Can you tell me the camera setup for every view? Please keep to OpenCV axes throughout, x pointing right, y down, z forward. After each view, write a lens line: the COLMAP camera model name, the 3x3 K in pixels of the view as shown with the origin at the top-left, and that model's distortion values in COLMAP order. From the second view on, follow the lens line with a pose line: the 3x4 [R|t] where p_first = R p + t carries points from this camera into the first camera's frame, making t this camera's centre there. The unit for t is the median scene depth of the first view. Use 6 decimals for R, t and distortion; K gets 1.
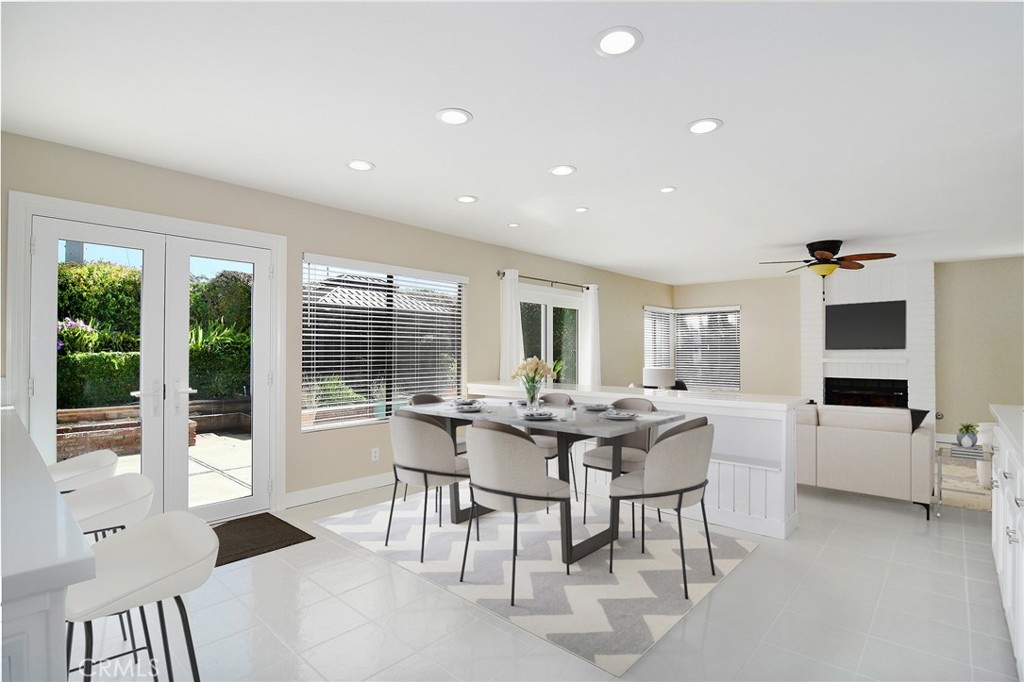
lens RADIAL K [[488.4, 0, 512.0], [0, 488.4, 341.0], [0, 0, 1]] dist [0.003513, -0.000046]
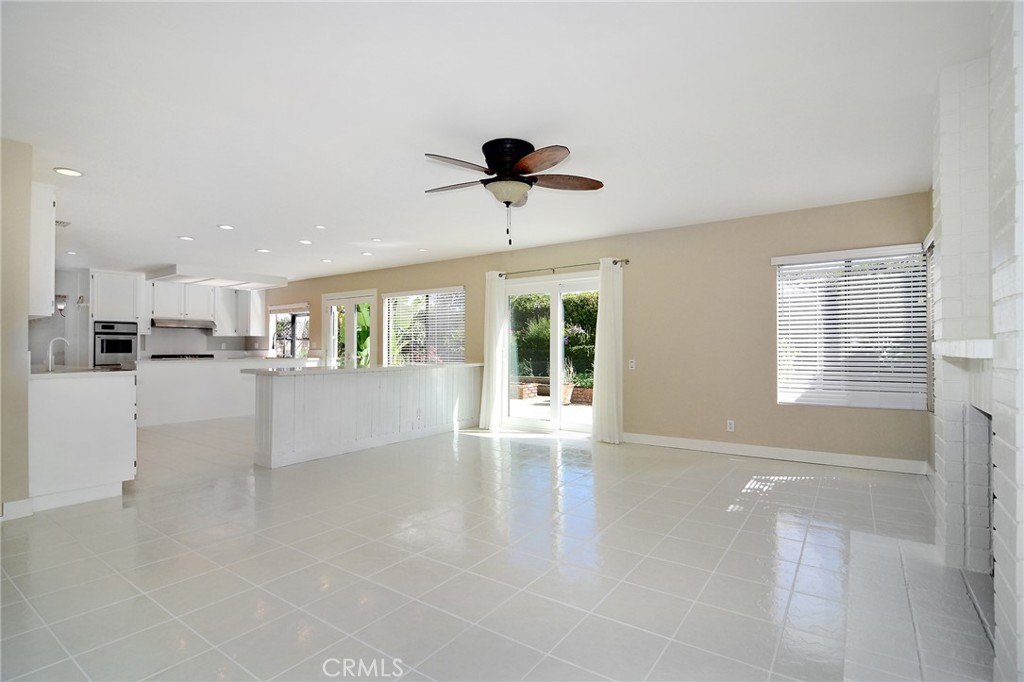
lens RADIAL K [[488.4, 0, 512.0], [0, 488.4, 341.0], [0, 0, 1]] dist [0.003513, -0.000046]
pose [[0.124754, -0.018256, -0.992020, 1.438954], [0.019485, 0.999683, -0.015946, 0.053215], [0.991996, -0.017340, 0.125071, 1.089465]]
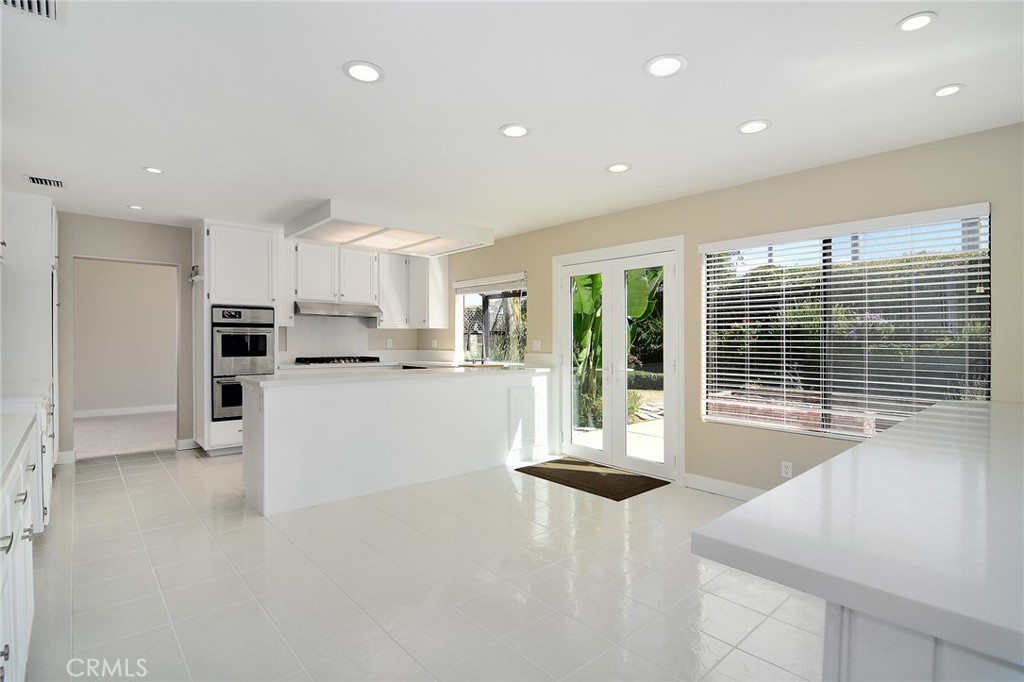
lens RADIAL K [[488.4, 0, 512.0], [0, 488.4, 341.0], [0, 0, 1]] dist [0.003513, -0.000046]
pose [[-0.102986, 0.001391, -0.994682, 0.539162], [0.012240, 0.999925, 0.000131, 0.013732], [0.994607, -0.012161, -0.102995, 0.605218]]
